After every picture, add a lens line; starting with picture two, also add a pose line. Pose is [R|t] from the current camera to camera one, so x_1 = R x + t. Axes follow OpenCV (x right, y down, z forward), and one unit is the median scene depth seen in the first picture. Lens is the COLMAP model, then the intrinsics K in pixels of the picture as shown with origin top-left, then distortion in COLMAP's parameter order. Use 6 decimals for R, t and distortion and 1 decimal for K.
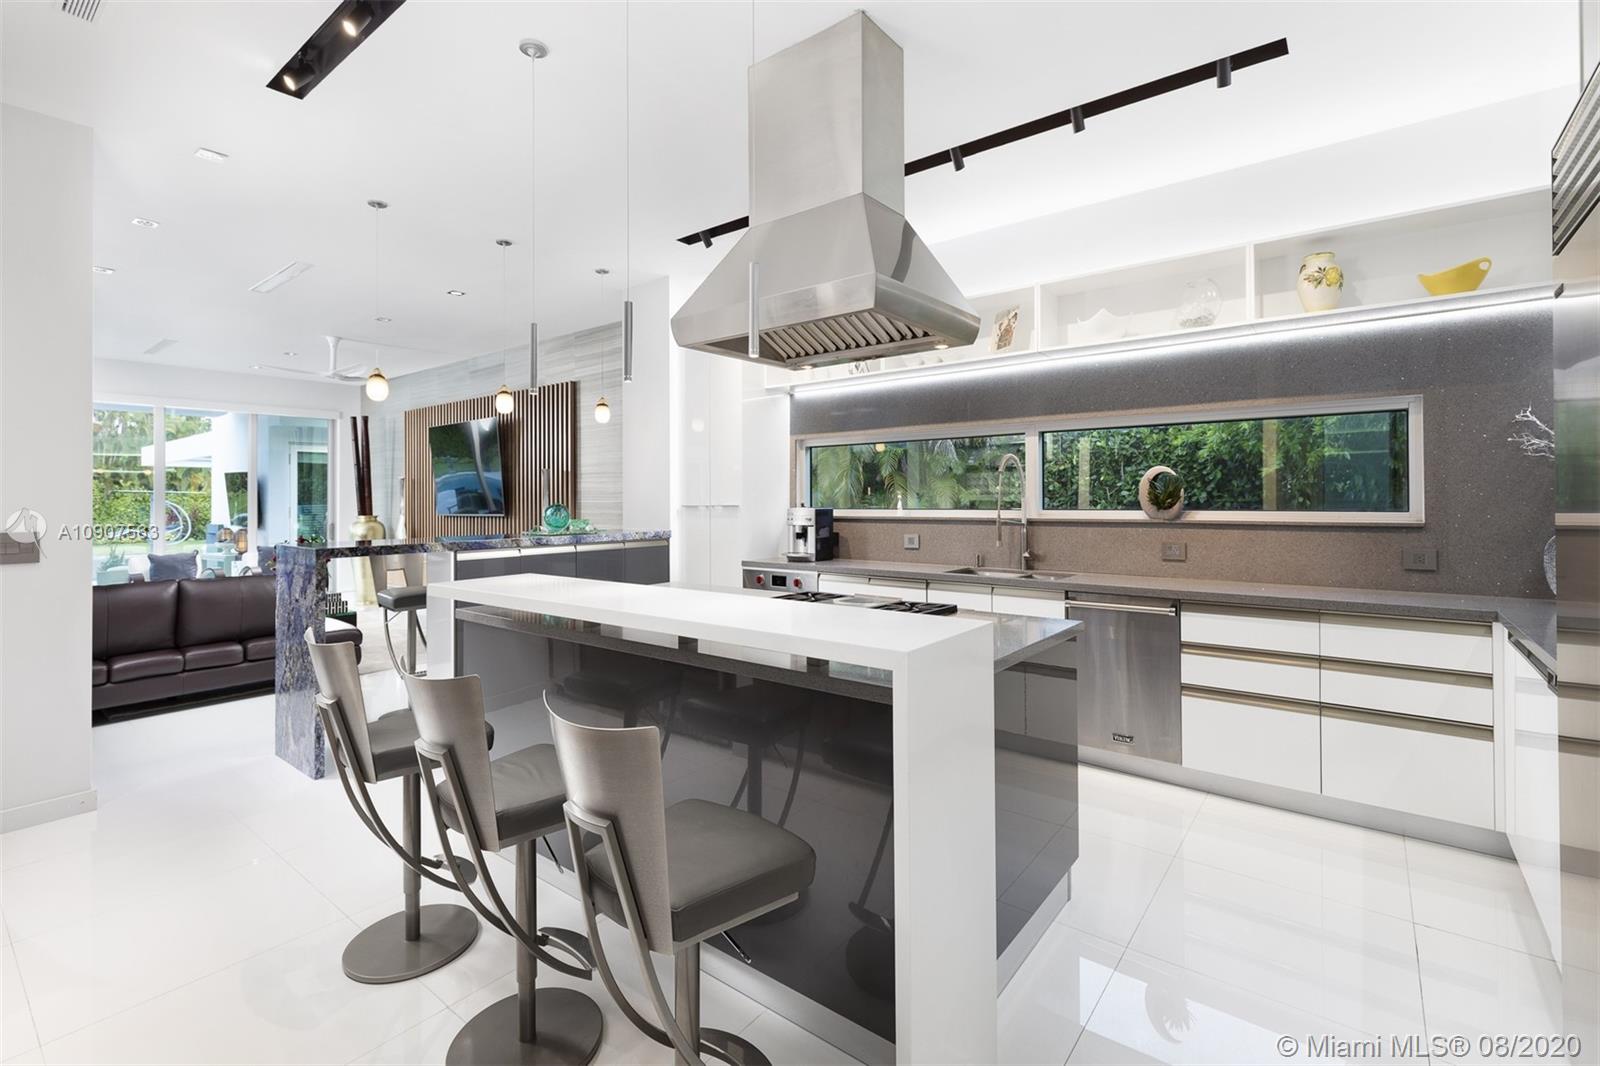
lens RADIAL K [[716.3, 0, 805.9], [0, 716.3, 494.1], [0, 0, 1]] dist [0.002617, 0.000069]
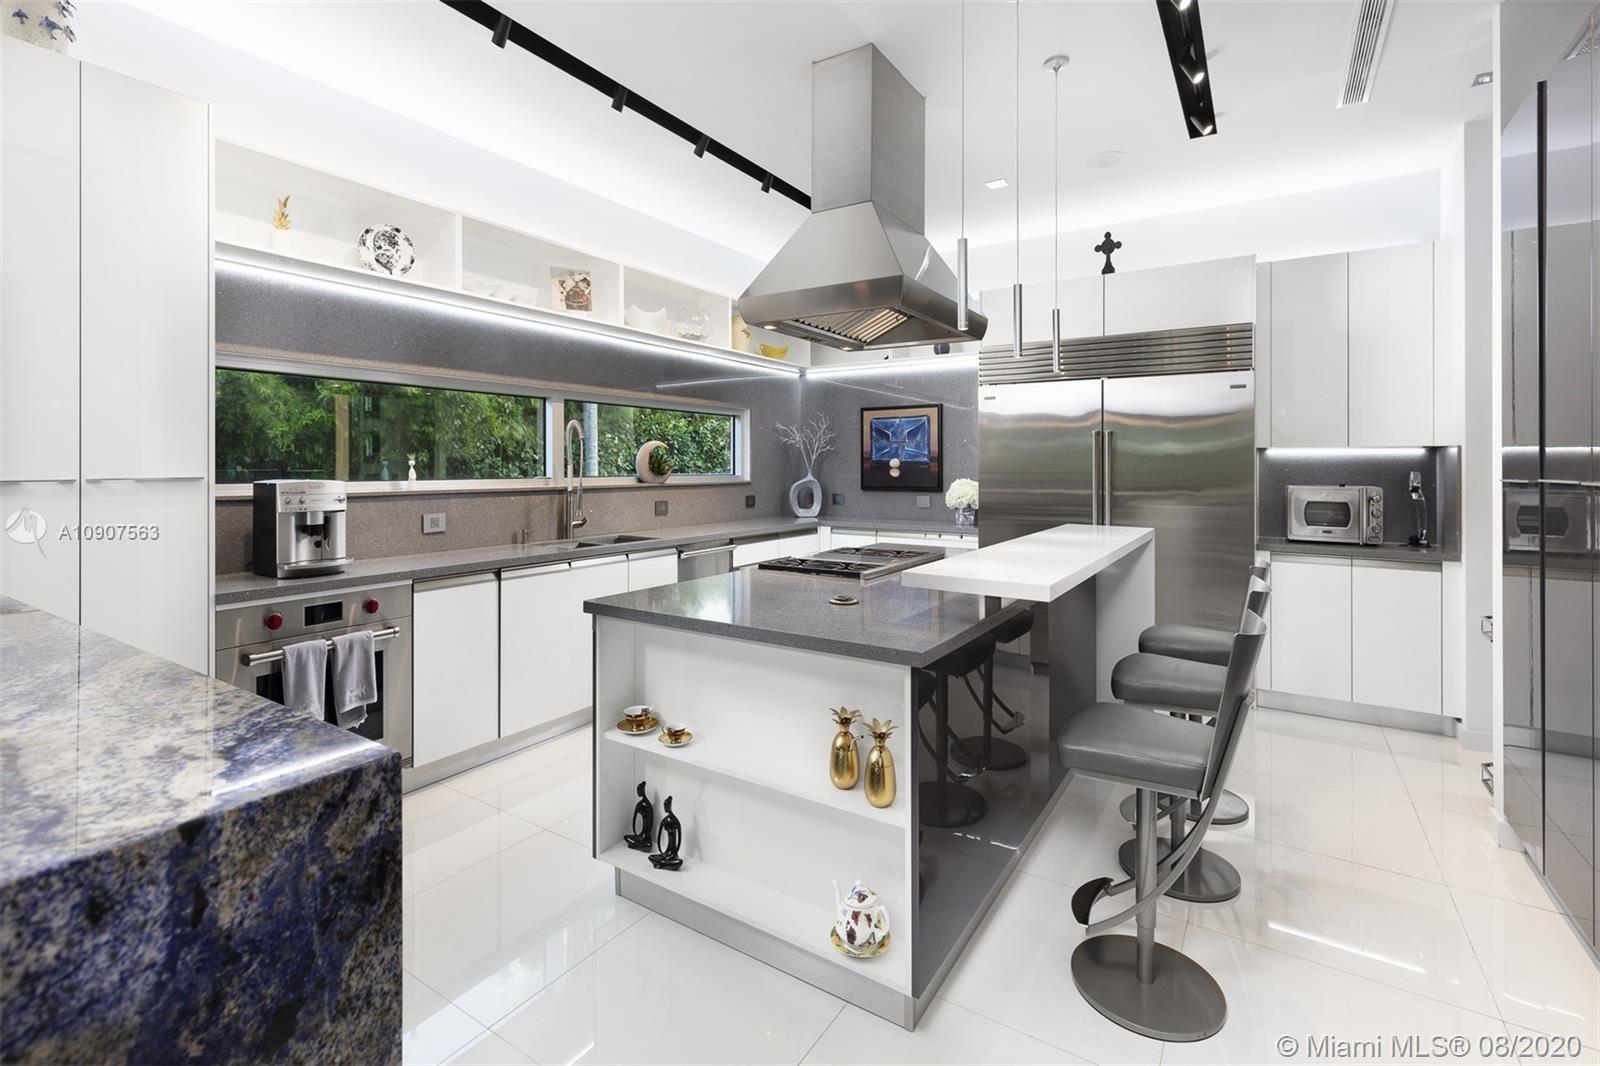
lens RADIAL K [[716.3, 0, 810.1], [0, 716.3, 468.8], [0, 0, 1]] dist [0.002617, 0.000069]
pose [[-0.107920, 0.002680, 0.994156, -0.661944], [-0.005504, 0.999979, -0.003294, 0.010739], [-0.994144, -0.005827, -0.107903, 0.730127]]
